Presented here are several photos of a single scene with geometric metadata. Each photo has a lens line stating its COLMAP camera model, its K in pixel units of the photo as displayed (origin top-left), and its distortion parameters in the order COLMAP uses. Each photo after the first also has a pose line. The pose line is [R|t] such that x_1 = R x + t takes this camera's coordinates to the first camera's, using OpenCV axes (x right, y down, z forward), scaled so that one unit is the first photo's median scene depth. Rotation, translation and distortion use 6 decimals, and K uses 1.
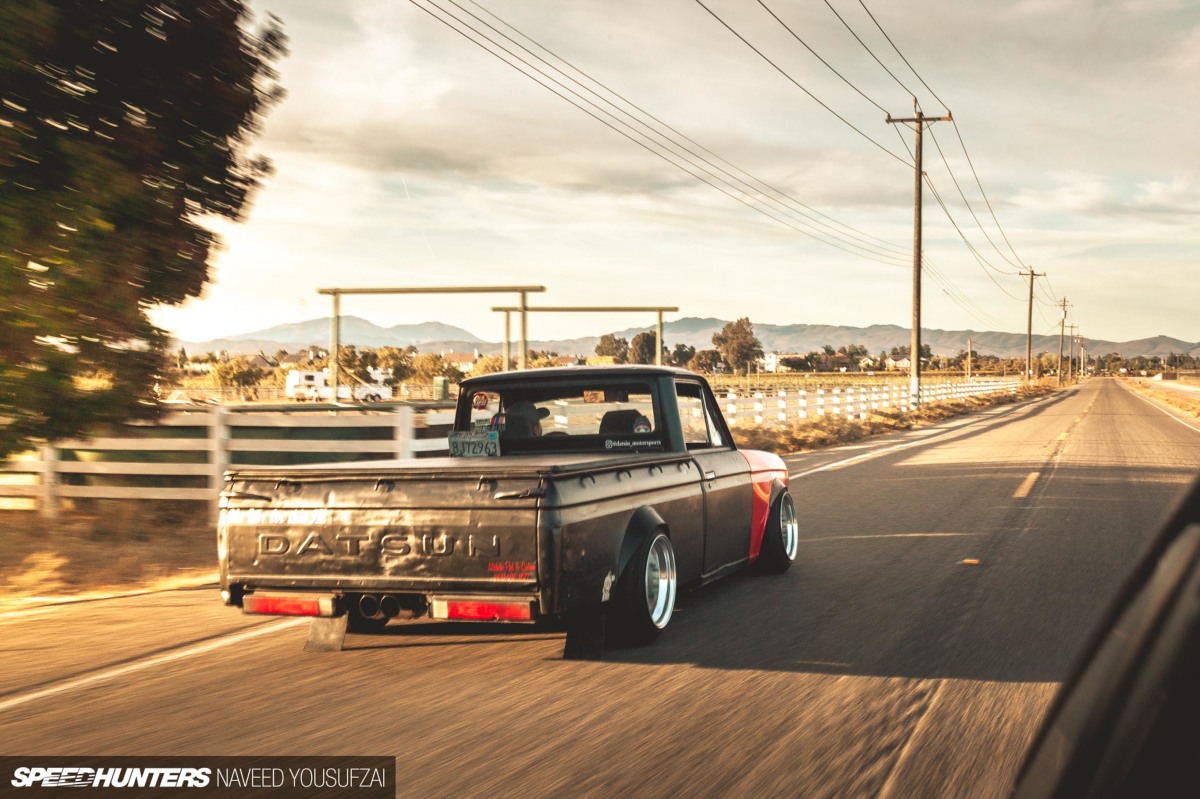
lens RADIAL K [[1193.1, 0, 600.0], [0, 1193.1, 399.5], [0, 0, 1]] dist [-0.004239, -0.001047]
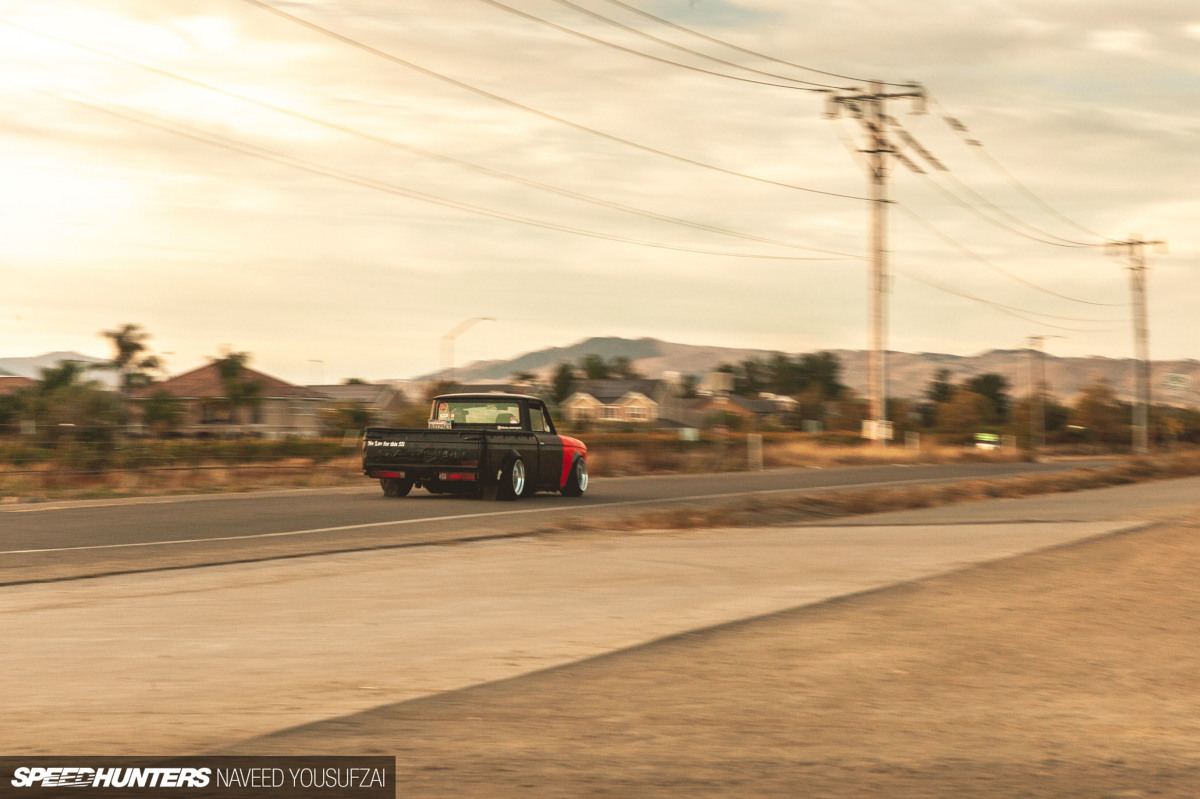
lens RADIAL K [[2187.7, 0, 600.0], [0, 2187.7, 399.5], [0, 0, 1]] dist [-0.050766, -0.155040]
pose [[0.996197, 0.034803, 0.079872, -0.160718], [-0.033966, 0.999353, -0.011808, 0.030236], [-0.080231, 0.009050, 0.996735, -3.810750]]
